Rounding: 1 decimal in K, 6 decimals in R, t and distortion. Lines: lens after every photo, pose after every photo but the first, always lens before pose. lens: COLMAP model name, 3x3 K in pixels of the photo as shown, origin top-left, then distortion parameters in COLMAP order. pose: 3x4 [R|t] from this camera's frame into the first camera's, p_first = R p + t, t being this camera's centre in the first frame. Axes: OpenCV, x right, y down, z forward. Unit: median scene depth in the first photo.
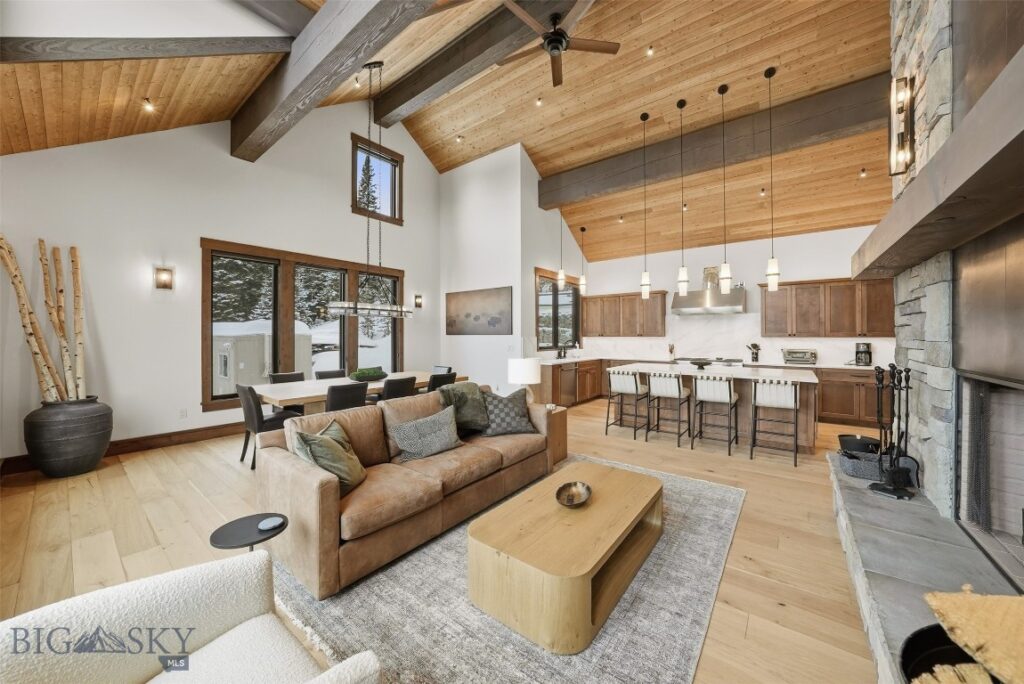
lens RADIAL K [[359.8, 0, 515.4], [0, 359.8, 337.1], [0, 0, 1]] dist [-0.027612, 0.005306]
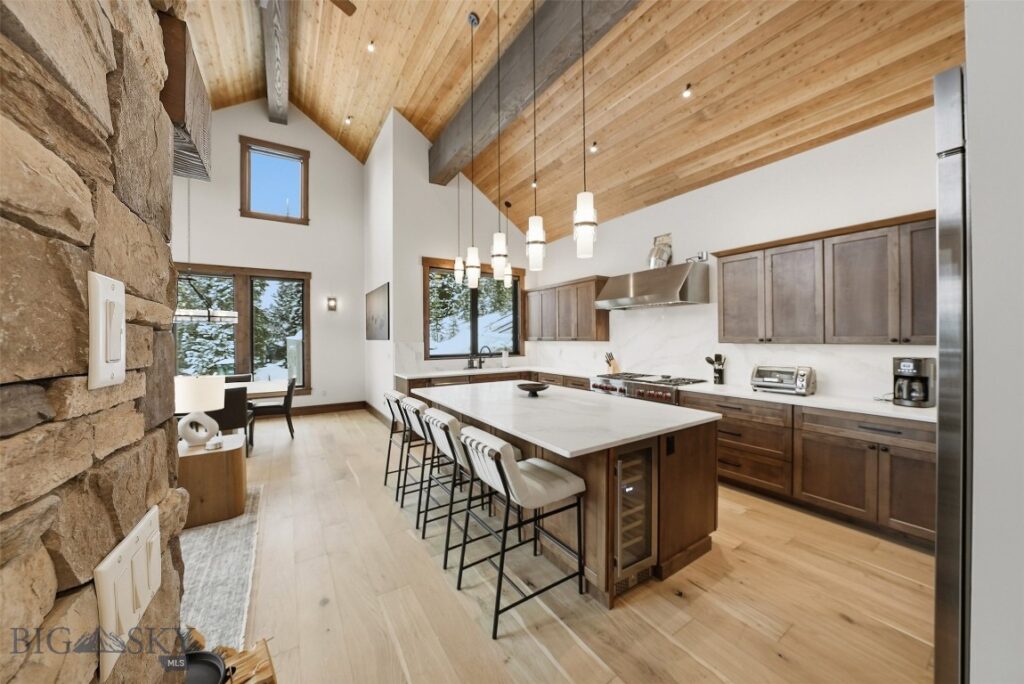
lens RADIAL K [[359.8, 0, 511.7], [0, 359.8, 339.9], [0, 0, 1]] dist [-0.027612, 0.005306]
pose [[0.941137, -0.003487, -0.338008, 0.602816], [0.005290, 0.999976, 0.004412, -0.011054], [0.337984, -0.005940, 0.941133, 0.352506]]
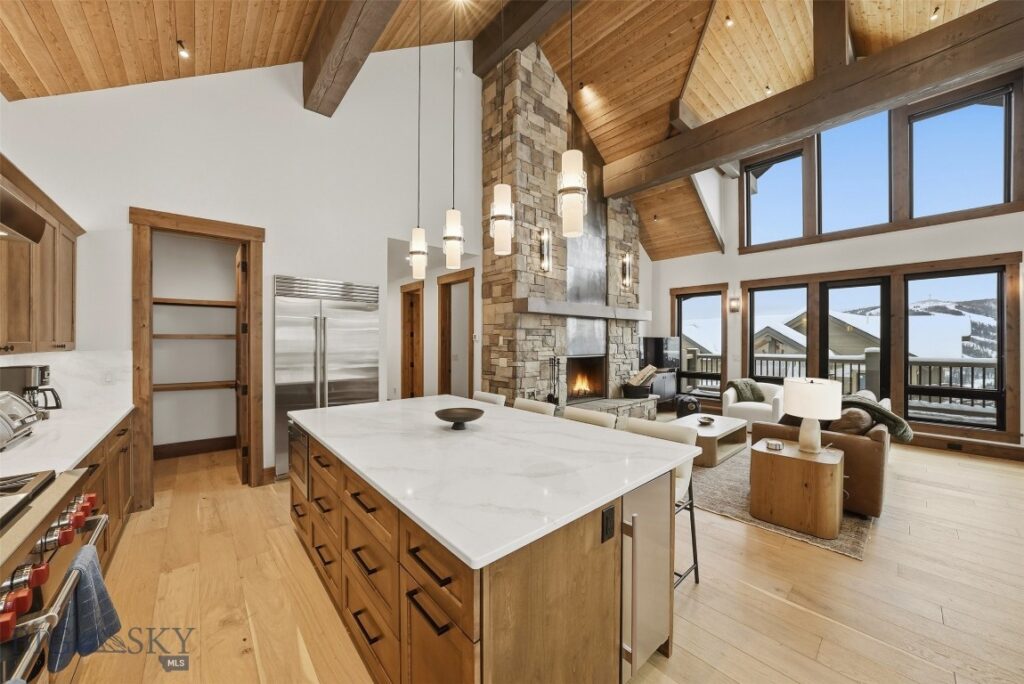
lens RADIAL K [[359.8, 0, 512.4], [0, 359.8, 340.8], [0, 0, 1]] dist [-0.027612, 0.005306]
pose [[-0.982126, 0.000274, 0.188226, 0.327254], [0.000816, 0.999996, 0.002801, -0.013797], [-0.188224, 0.002905, -0.982122, 1.205744]]
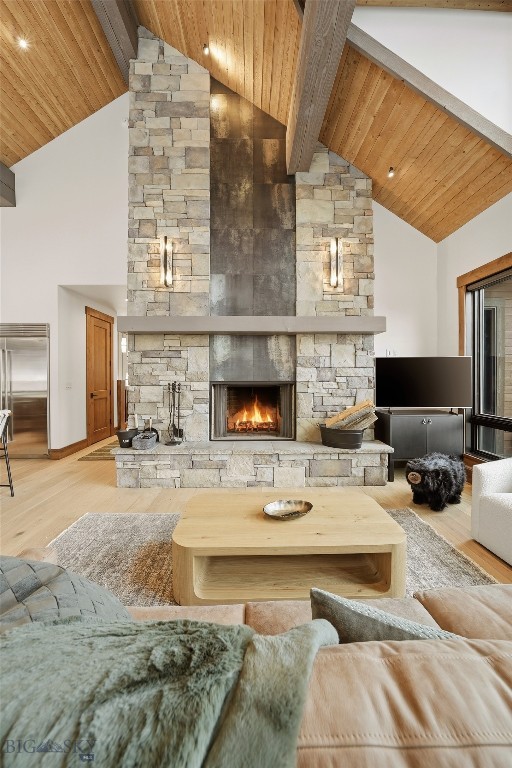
lens RADIAL K [[269.9, 0, 254.4], [0, 269.9, 377.4], [0, 0, 1]] dist [-0.027612, 0.005306]
pose [[-0.626646, -0.001984, 0.779301, -0.138984], [0.004240, 0.999973, 0.005955, 0.014569], [-0.779292, 0.007036, -0.626621, 0.576218]]
